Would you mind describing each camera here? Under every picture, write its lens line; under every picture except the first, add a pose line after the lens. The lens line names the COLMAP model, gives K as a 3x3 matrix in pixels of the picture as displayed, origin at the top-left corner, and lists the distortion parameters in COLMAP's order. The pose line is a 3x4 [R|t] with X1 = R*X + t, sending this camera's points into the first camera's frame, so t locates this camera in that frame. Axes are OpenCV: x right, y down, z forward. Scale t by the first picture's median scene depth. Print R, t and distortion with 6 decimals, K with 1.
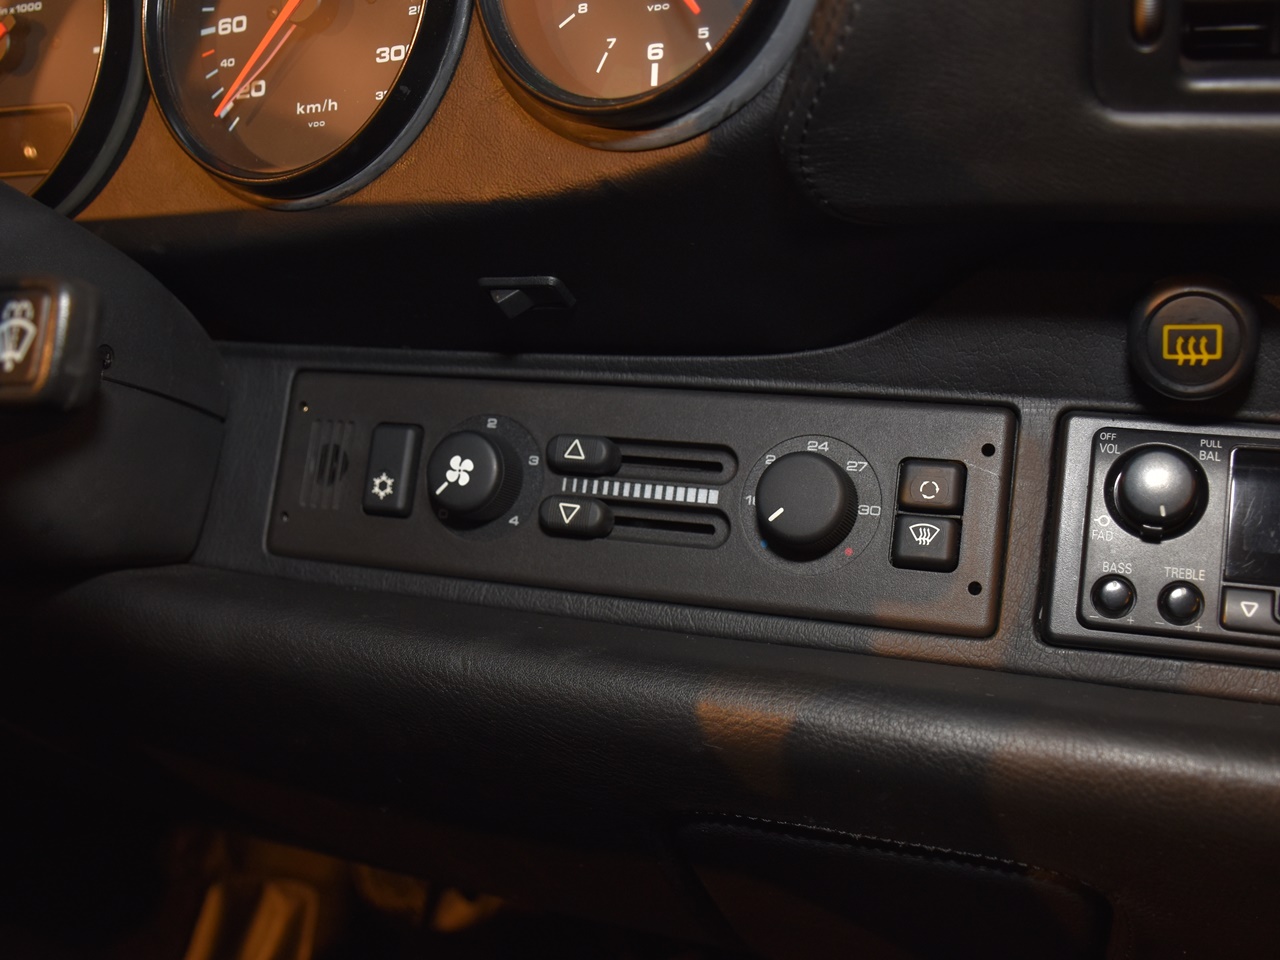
lens RADIAL K [[1275.4, 0, 640.0], [0, 1275.4, 480.0], [0, 0, 1]] dist [-0.104741, 0.005124]
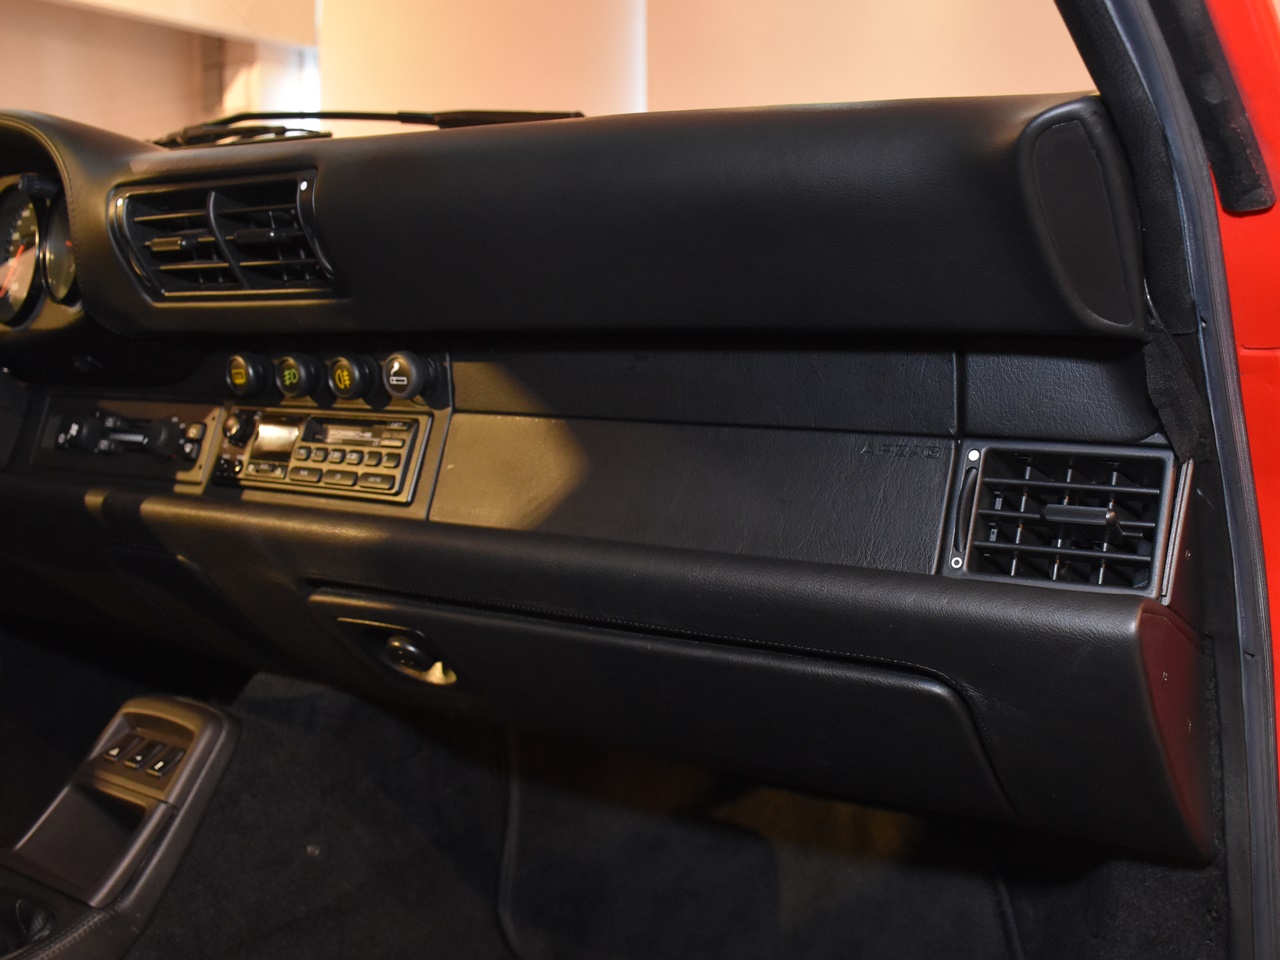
lens RADIAL K [[1272.1, 0, 735.7], [0, 1272.1, 481.2], [0, 0, 1]] dist [-0.128648, 0.053967]
pose [[0.990995, 0.025962, -0.131354, 1.781187], [-0.037995, 0.995222, -0.089945, 0.315969], [0.128391, 0.094126, 0.987247, -1.529723]]
